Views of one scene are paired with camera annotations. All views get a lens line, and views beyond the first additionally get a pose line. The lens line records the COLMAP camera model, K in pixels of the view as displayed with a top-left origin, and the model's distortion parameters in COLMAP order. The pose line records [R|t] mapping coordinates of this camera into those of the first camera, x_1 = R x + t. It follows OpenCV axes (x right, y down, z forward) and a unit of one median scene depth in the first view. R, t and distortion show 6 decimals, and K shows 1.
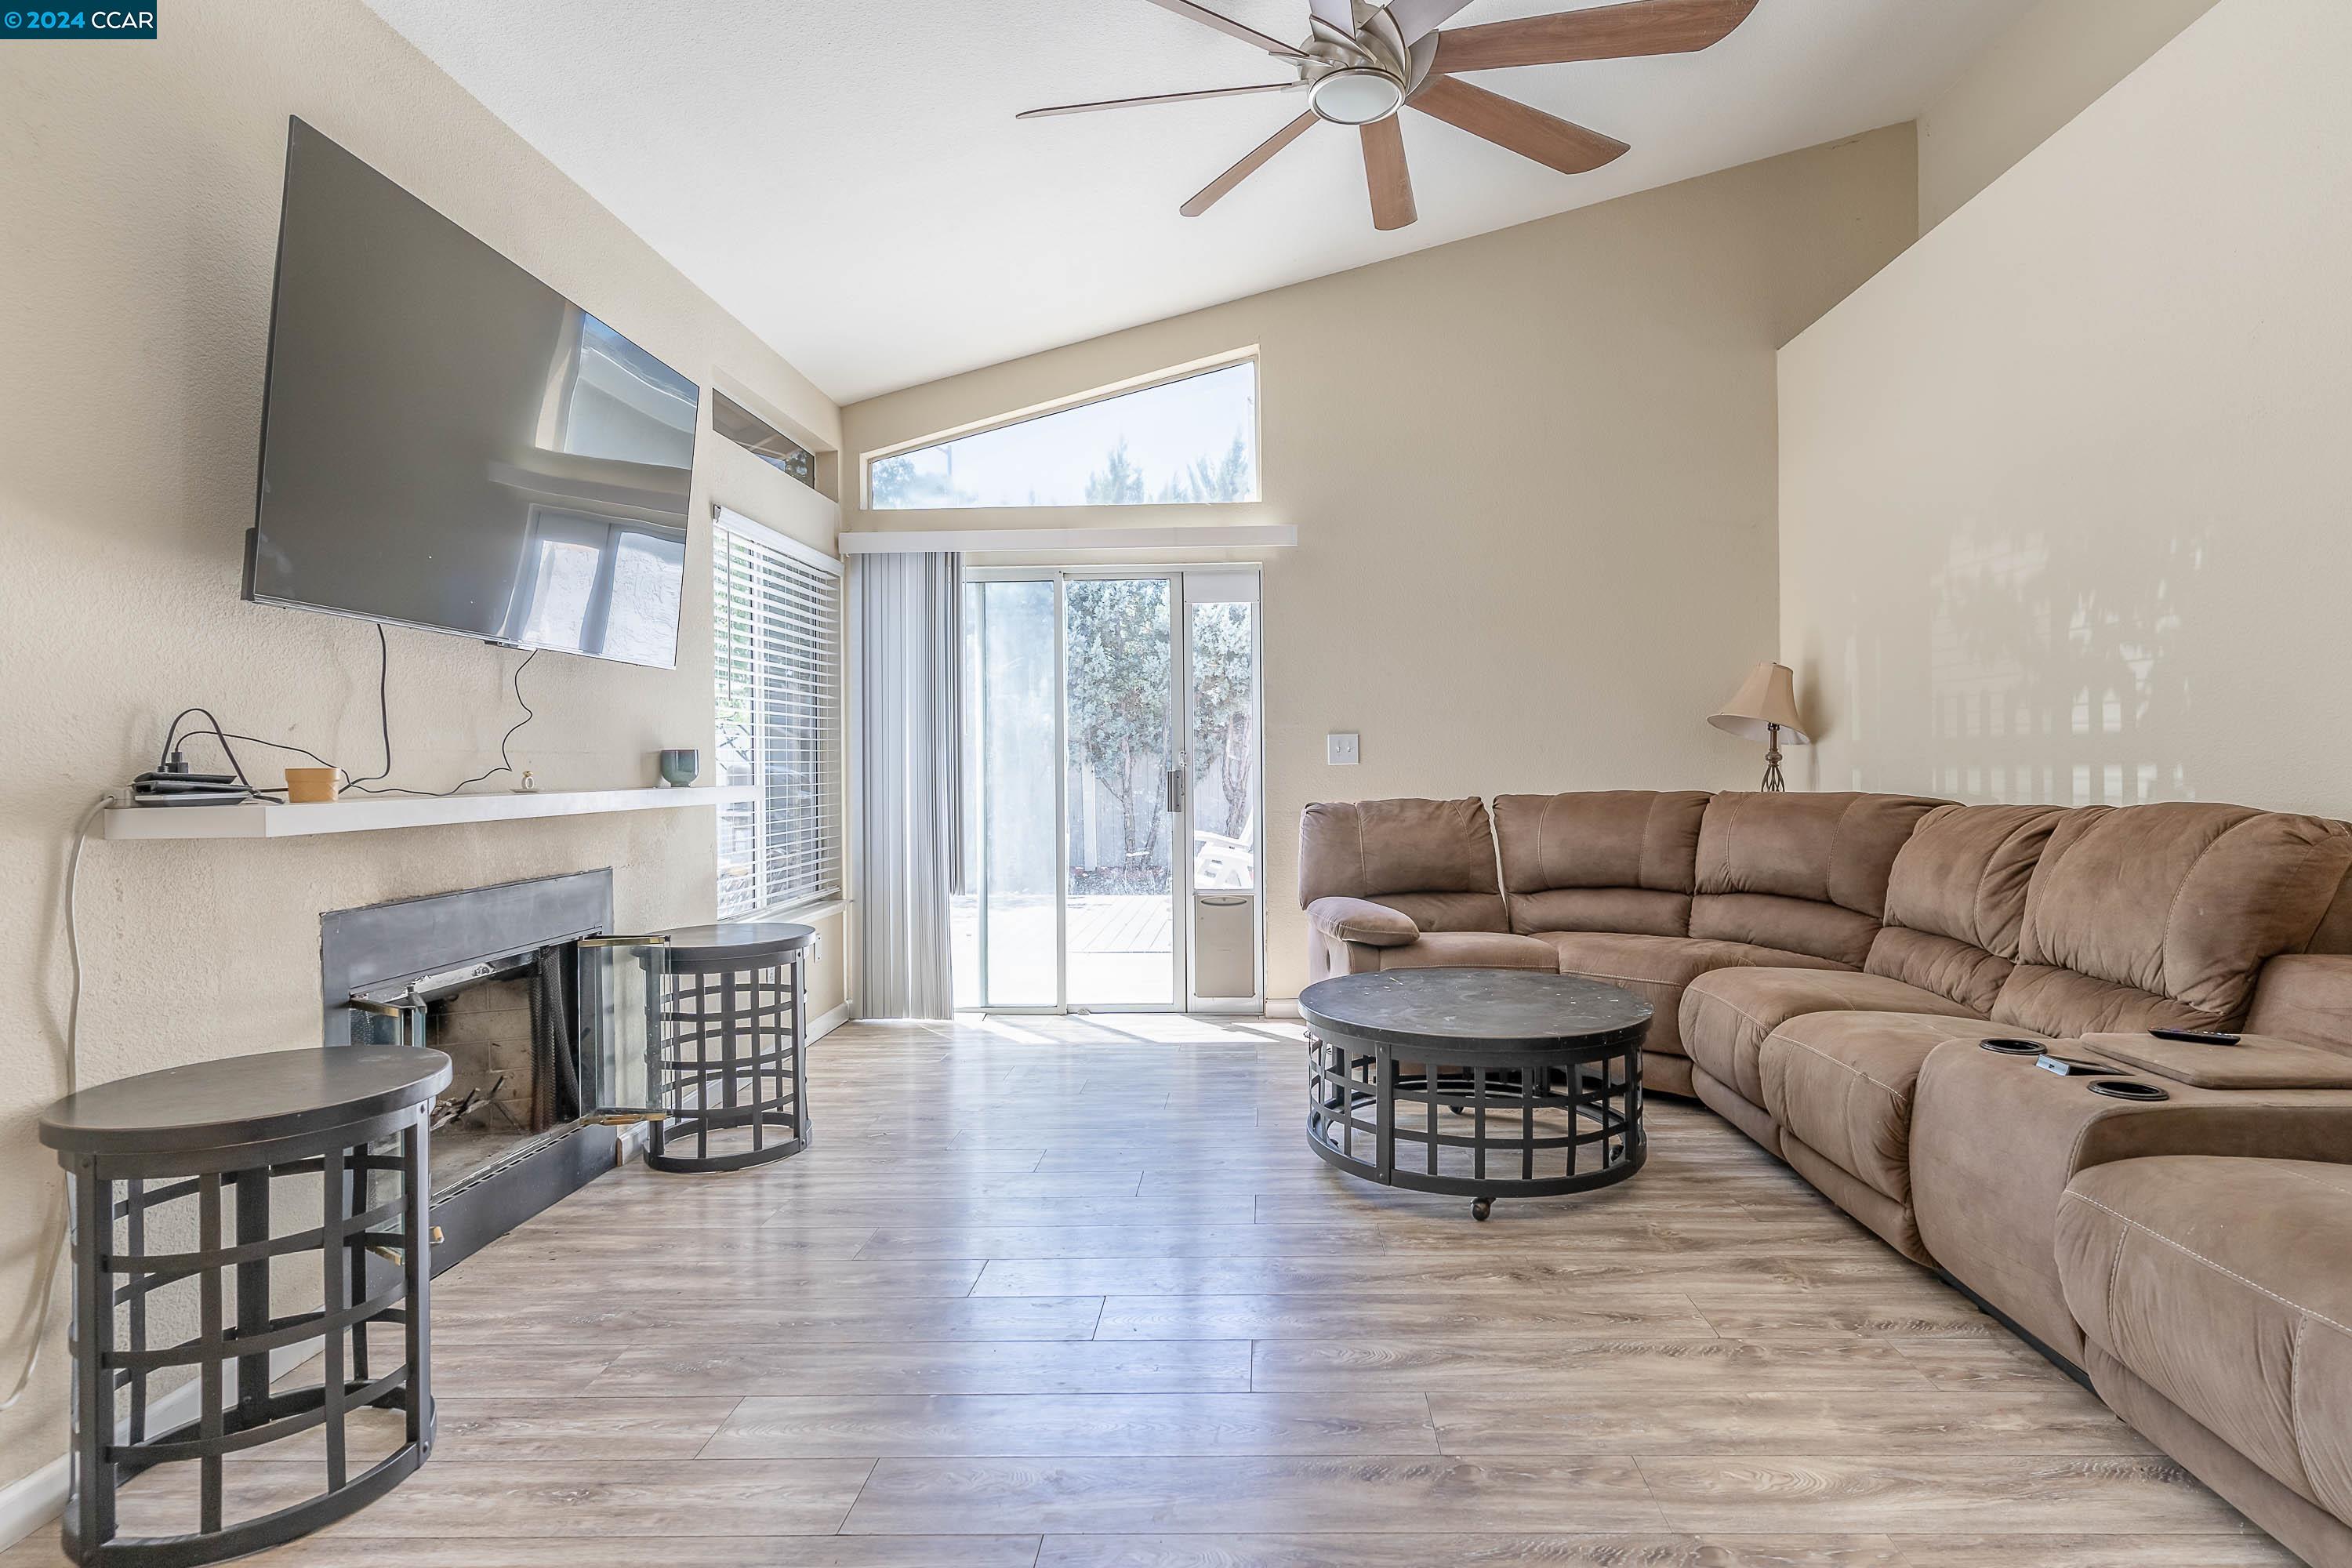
lens RADIAL K [[1193.2, 0, 1243.0], [0, 1193.2, 757.4], [0, 0, 1]] dist [0.001402, 0.000326]
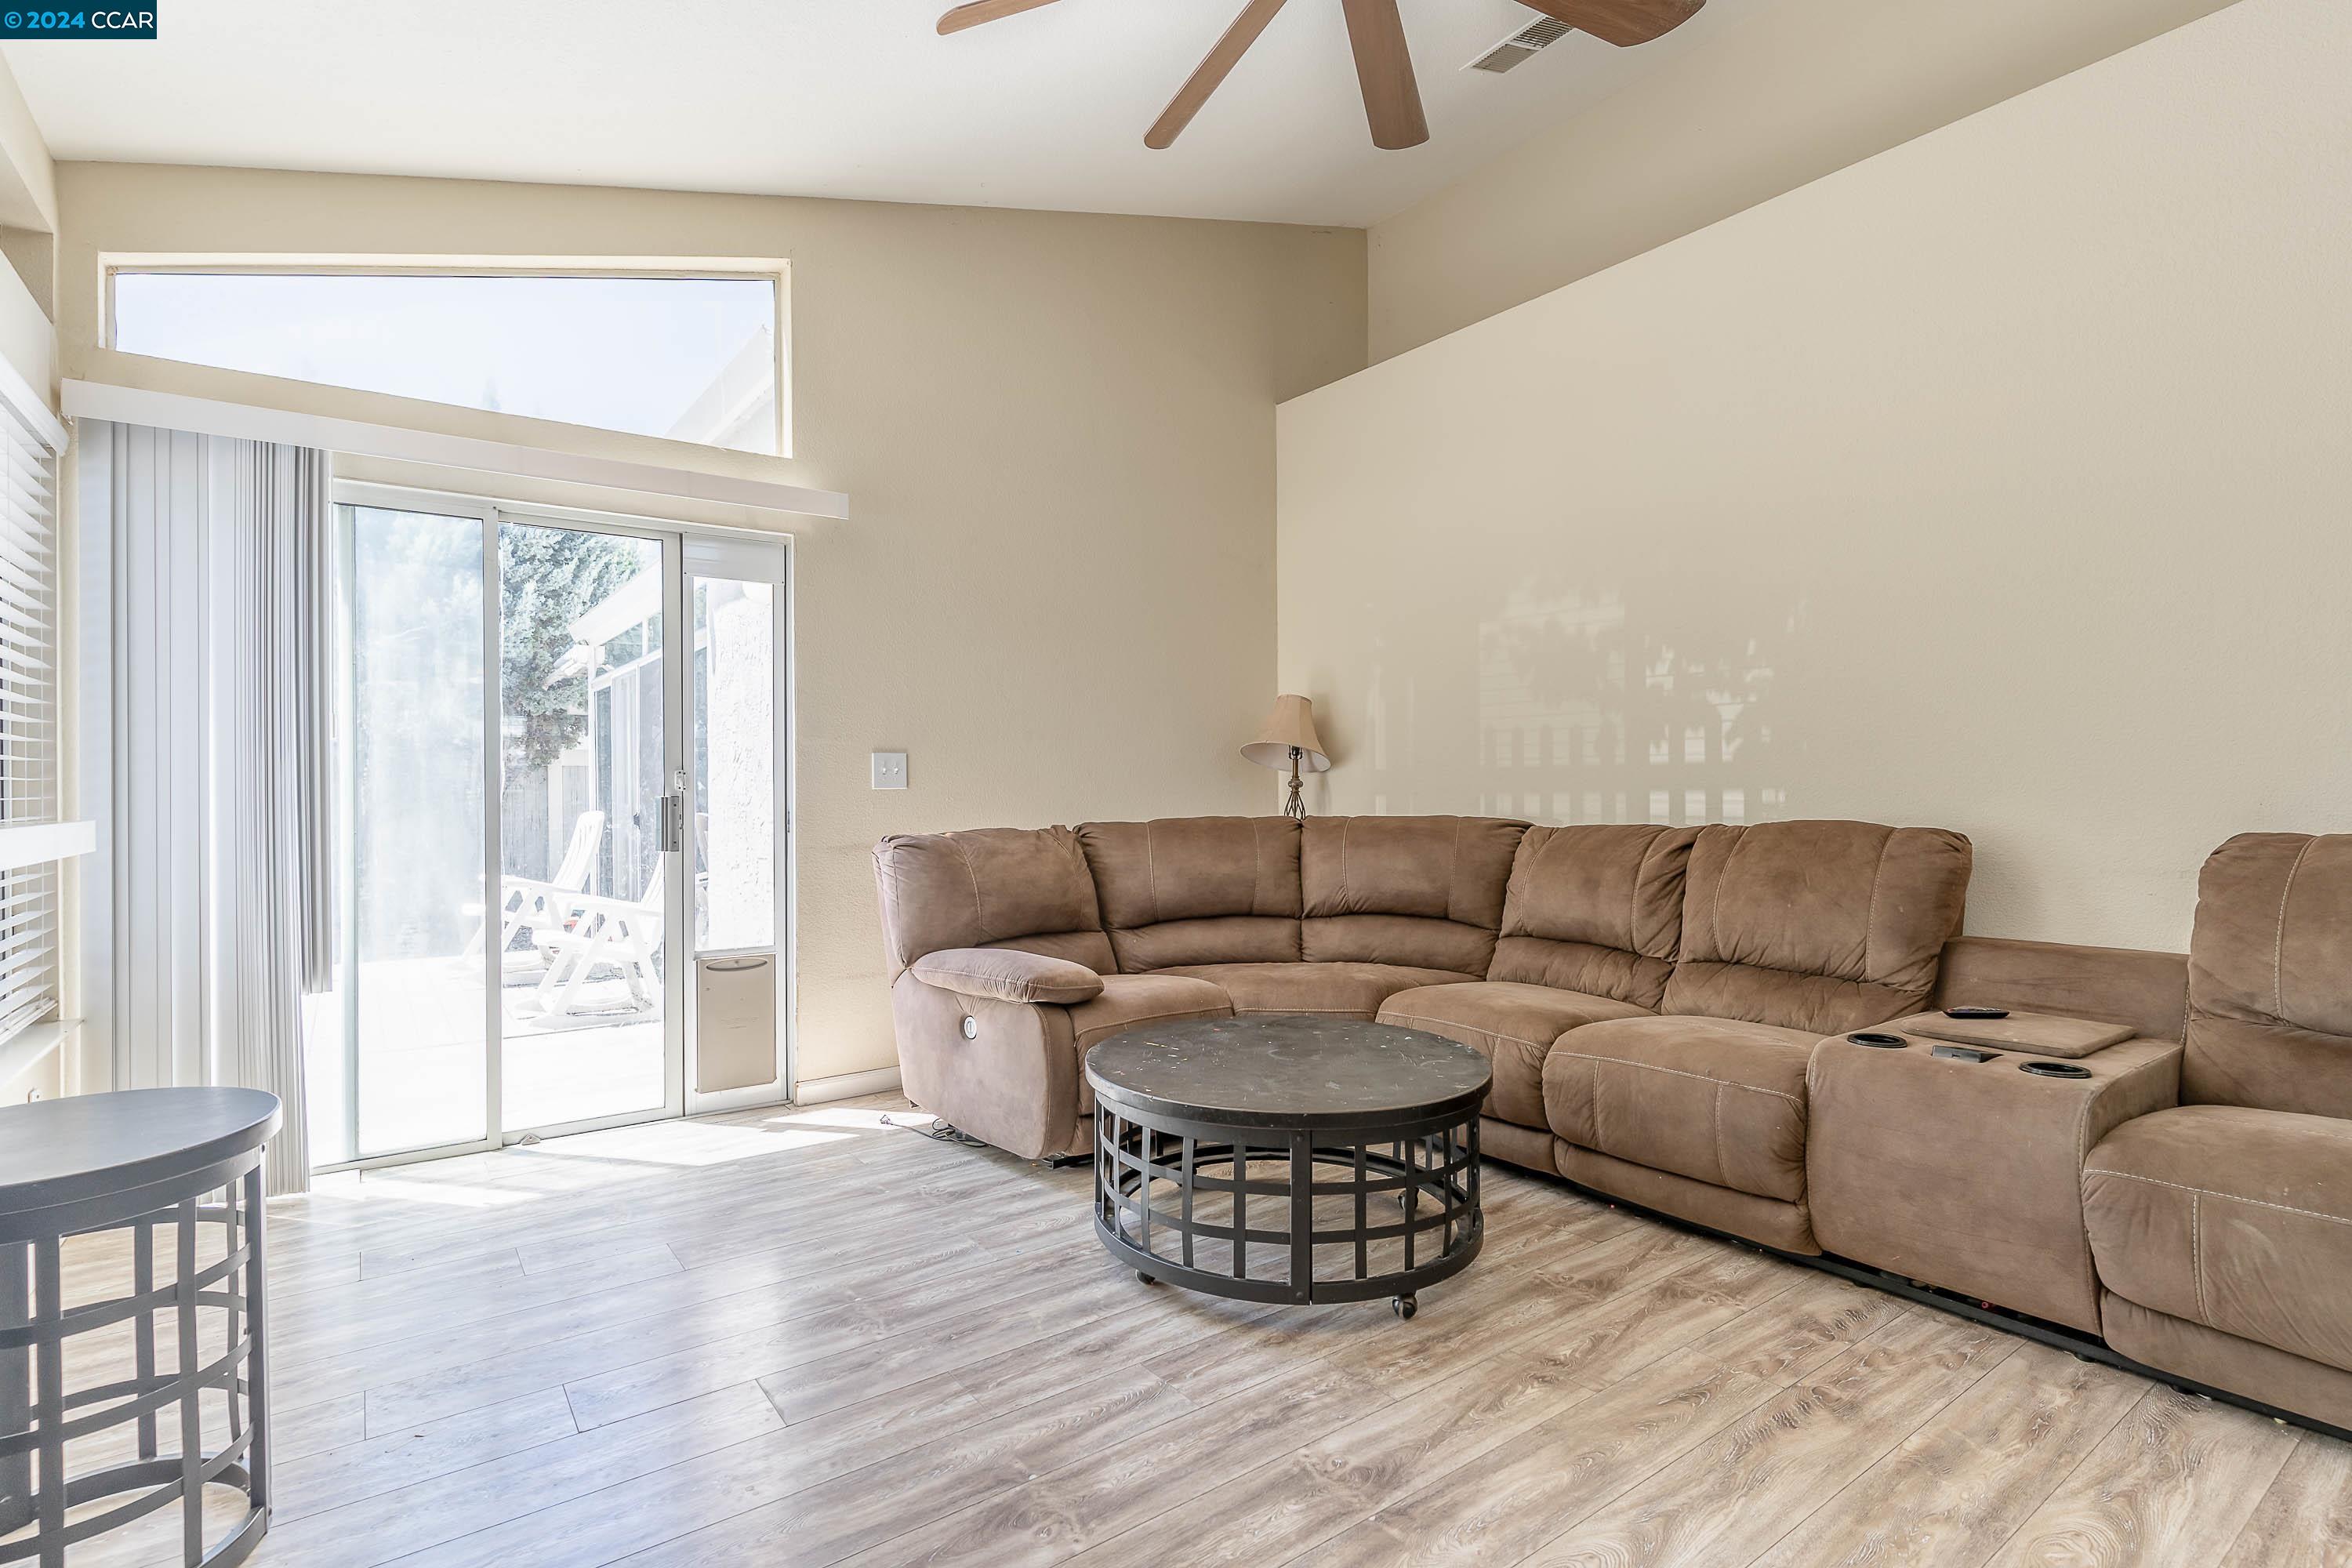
lens RADIAL K [[1118.7, 0, 1162.4], [0, 1118.7, 788.6], [0, 0, 1]] dist [0.001376, -0.000138]
pose [[0.802146, 0.005330, 0.597104, -0.329707], [-0.005795, 0.999983, -0.001140, 0.007957], [-0.597100, -0.002546, 0.802163, 0.360327]]
